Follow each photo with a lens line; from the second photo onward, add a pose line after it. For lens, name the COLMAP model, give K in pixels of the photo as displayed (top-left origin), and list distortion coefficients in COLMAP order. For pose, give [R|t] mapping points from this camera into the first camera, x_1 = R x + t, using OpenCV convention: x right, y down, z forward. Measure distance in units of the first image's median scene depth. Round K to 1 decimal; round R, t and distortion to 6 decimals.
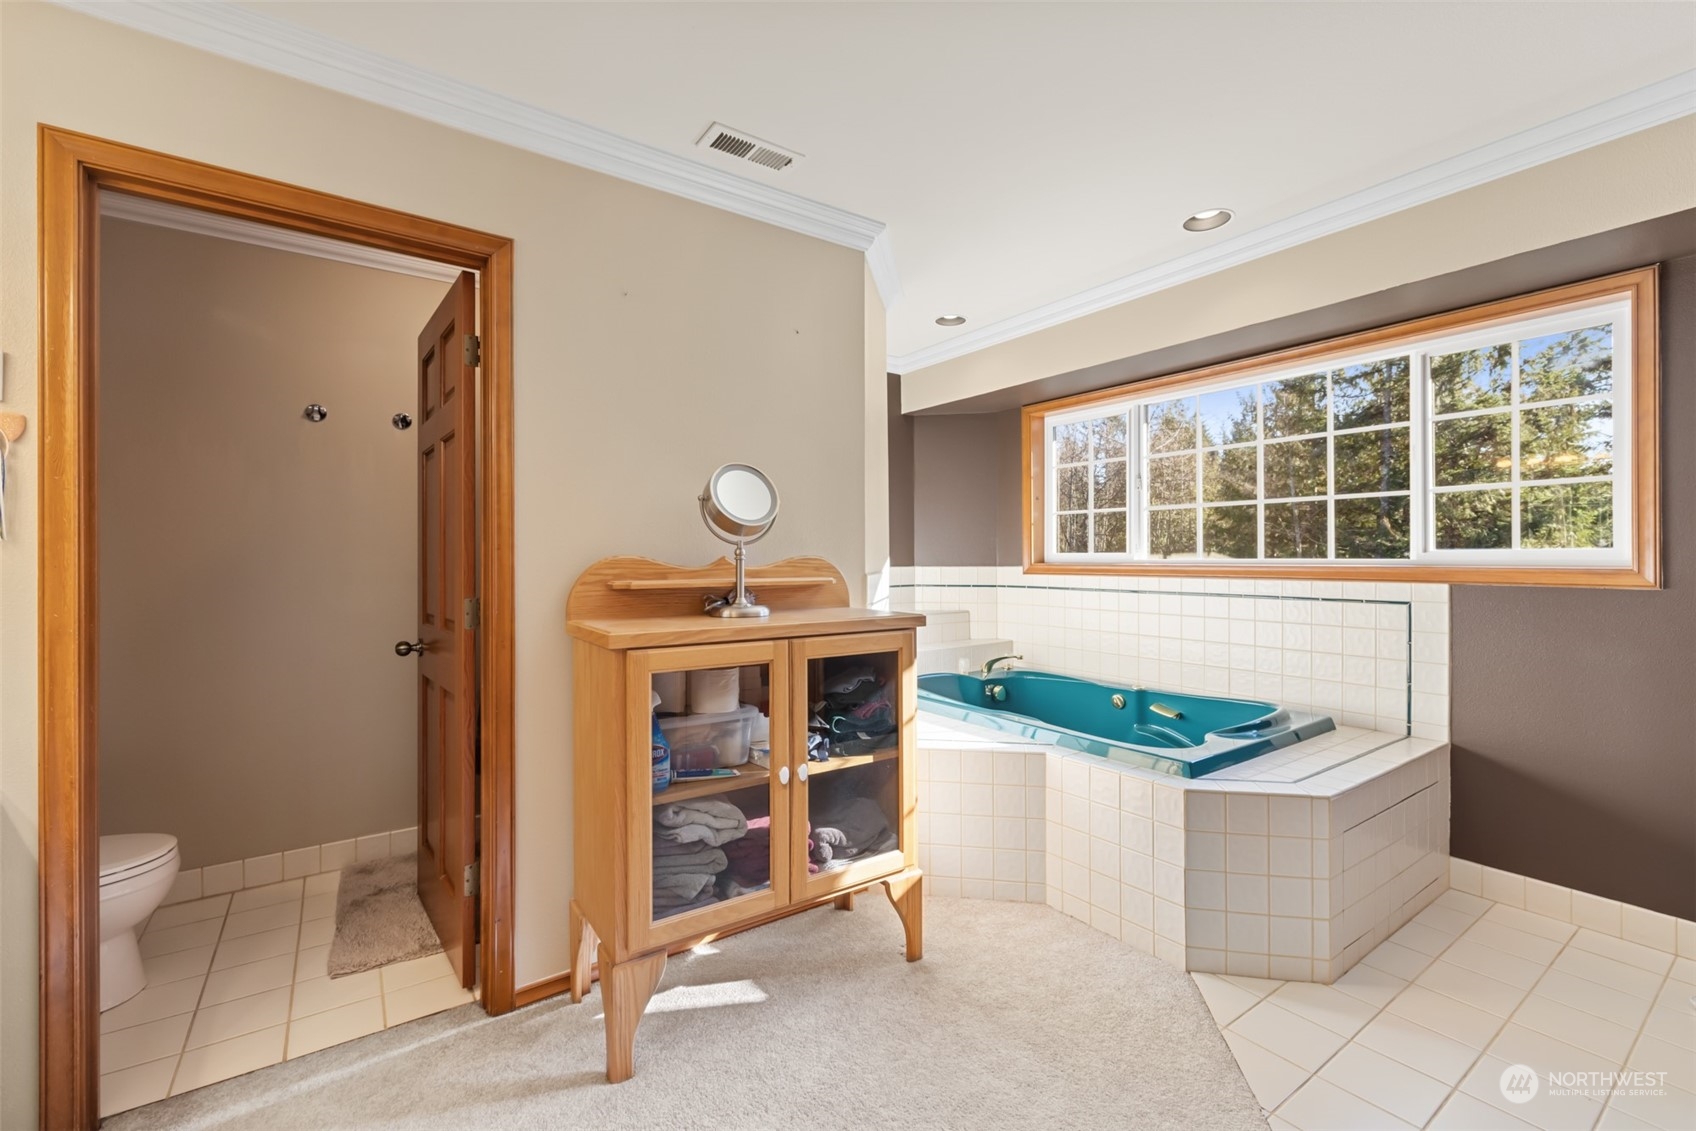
lens RADIAL K [[716.8, 0, 848.6], [0, 716.8, 559.0], [0, 0, 1]] dist [0.002351, 0.000059]
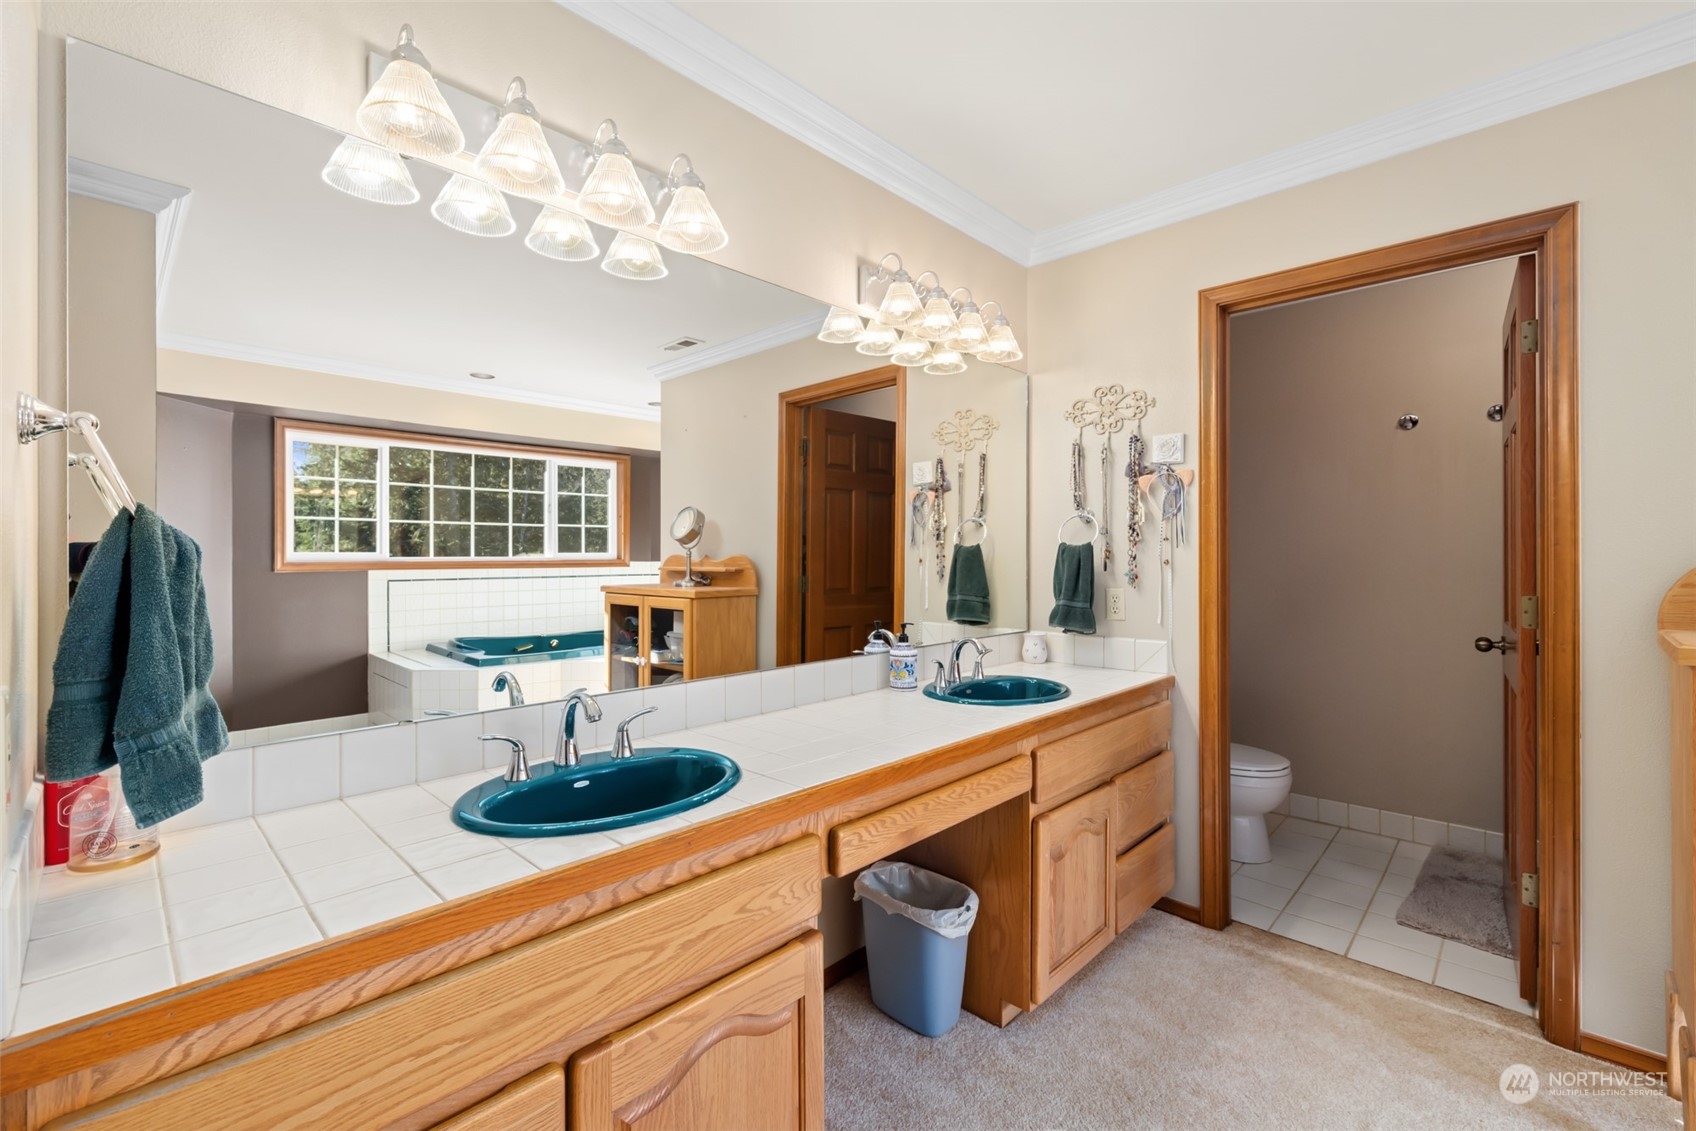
lens RADIAL K [[716.8, 0, 848.6], [0, 716.8, 559.0], [0, 0, 1]] dist [0.002351, 0.000059]
pose [[0.194744, 0.004189, -0.980845, 0.235234], [0.003150, 0.999983, 0.004896, -0.002132], [0.980849, -0.004043, 0.194727, -0.077321]]
